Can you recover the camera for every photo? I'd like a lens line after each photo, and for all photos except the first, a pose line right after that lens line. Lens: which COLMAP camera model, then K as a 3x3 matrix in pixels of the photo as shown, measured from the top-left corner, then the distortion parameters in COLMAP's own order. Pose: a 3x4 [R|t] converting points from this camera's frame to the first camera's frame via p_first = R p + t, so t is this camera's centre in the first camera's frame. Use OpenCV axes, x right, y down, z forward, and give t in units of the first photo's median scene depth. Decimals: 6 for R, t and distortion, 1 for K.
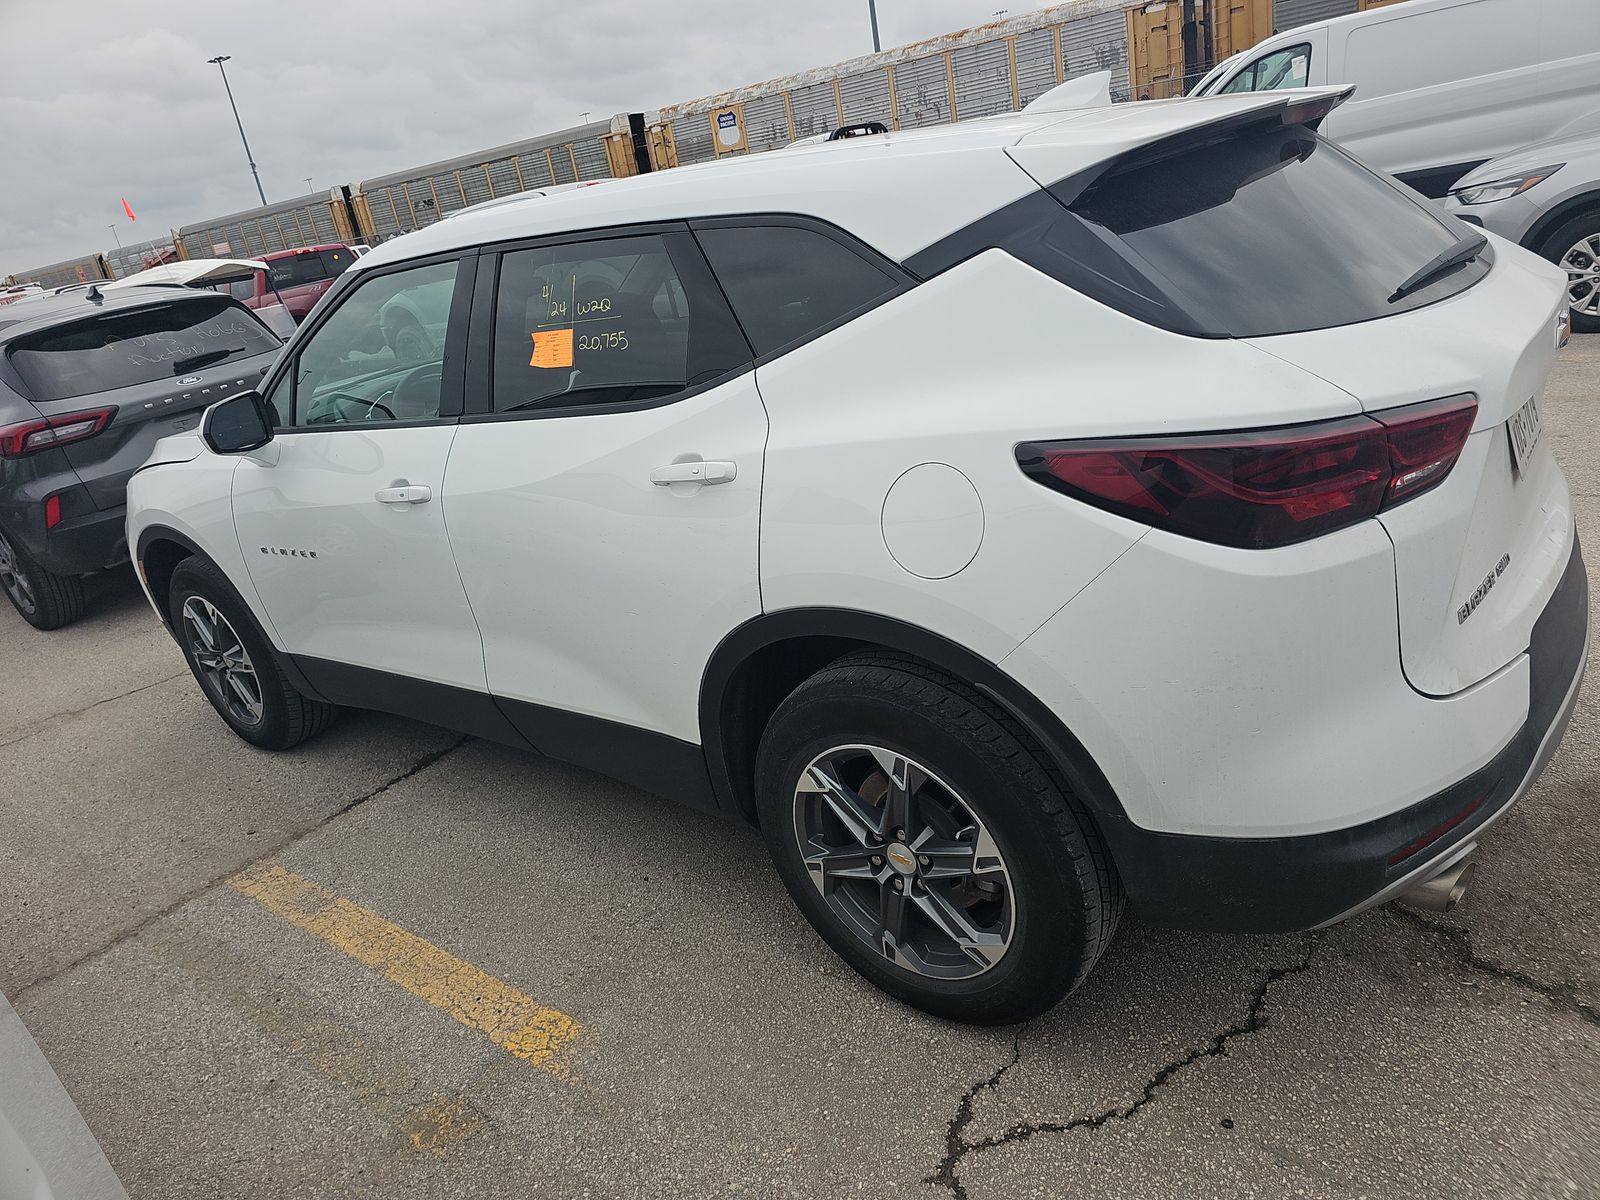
lens RADIAL K [[1006.1, 0, 800.0], [0, 1006.1, 600.0], [0, 0, 1]] dist [0.038507, -0.038441]
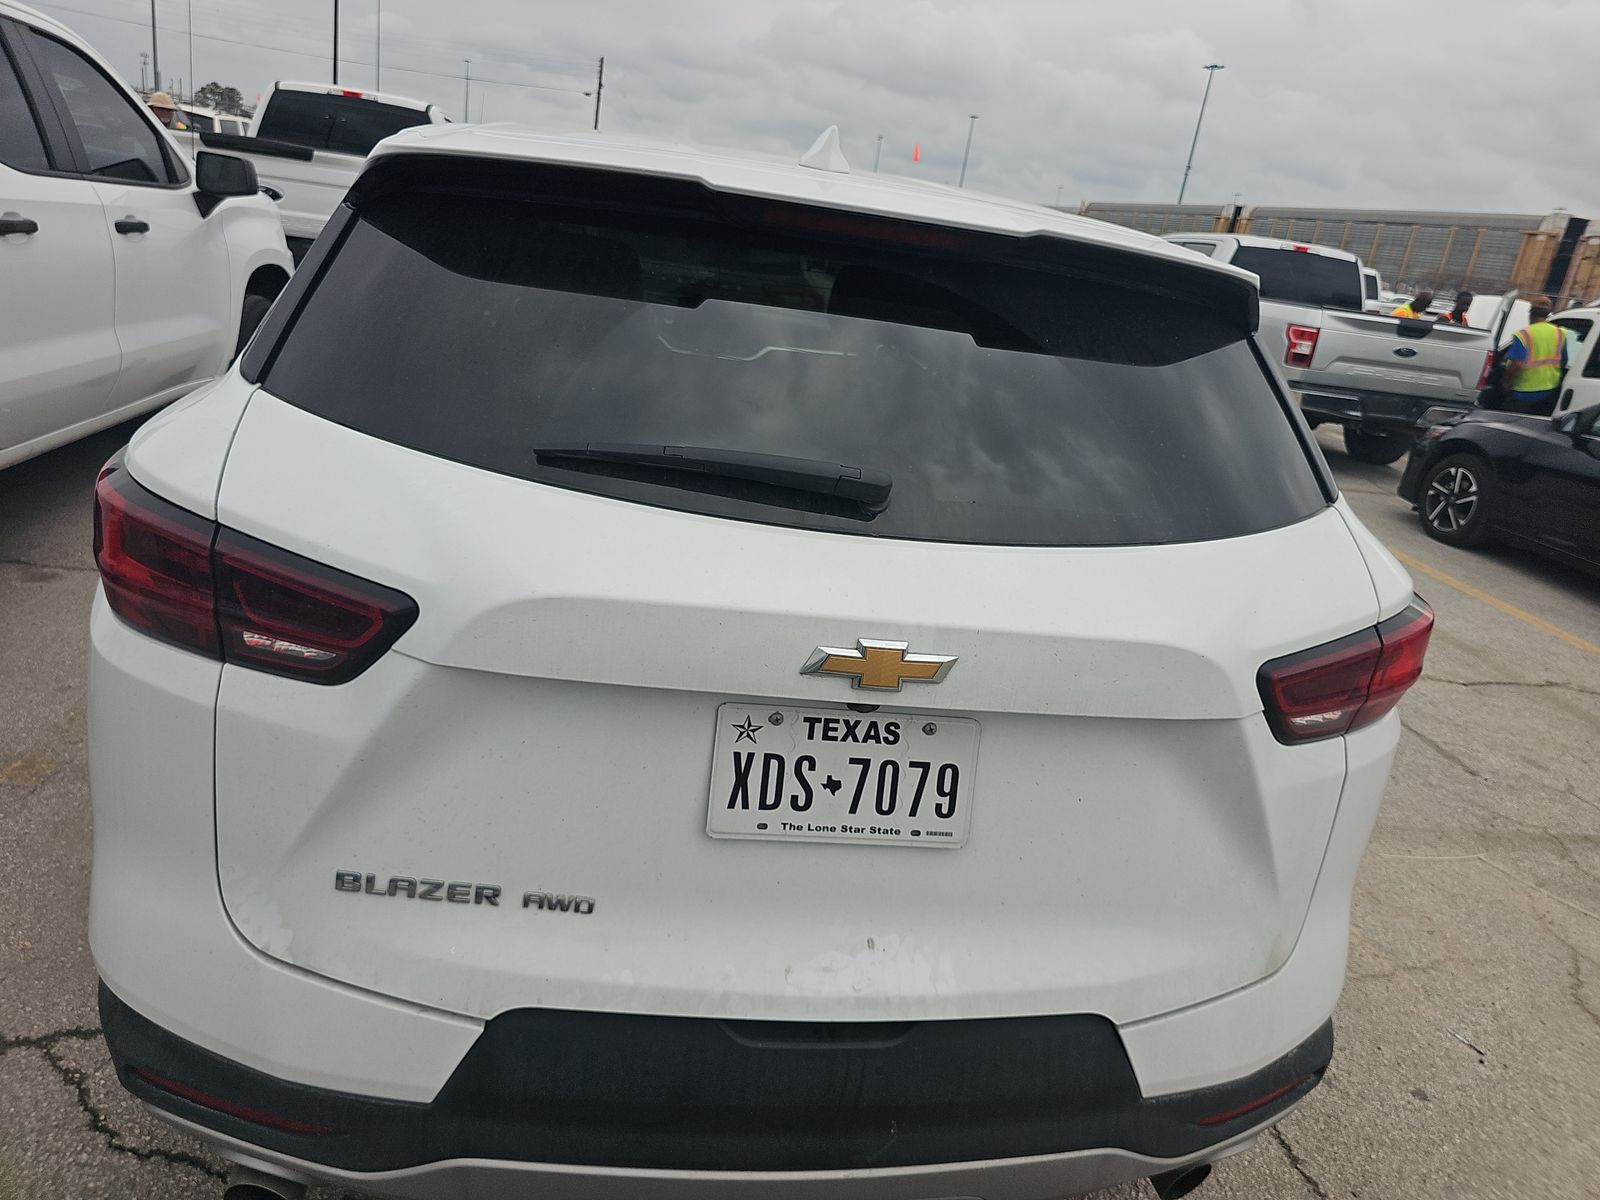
lens RADIAL K [[1006.1, 0, 800.0], [0, 1006.1, 600.0], [0, 0, 1]] dist [0.038507, -0.038441]
pose [[0.687887, 0.483166, -0.541629, 0.989000], [-0.492963, 0.858720, 0.139951, -0.347449], [0.532728, 0.170733, 0.828886, 0.474763]]
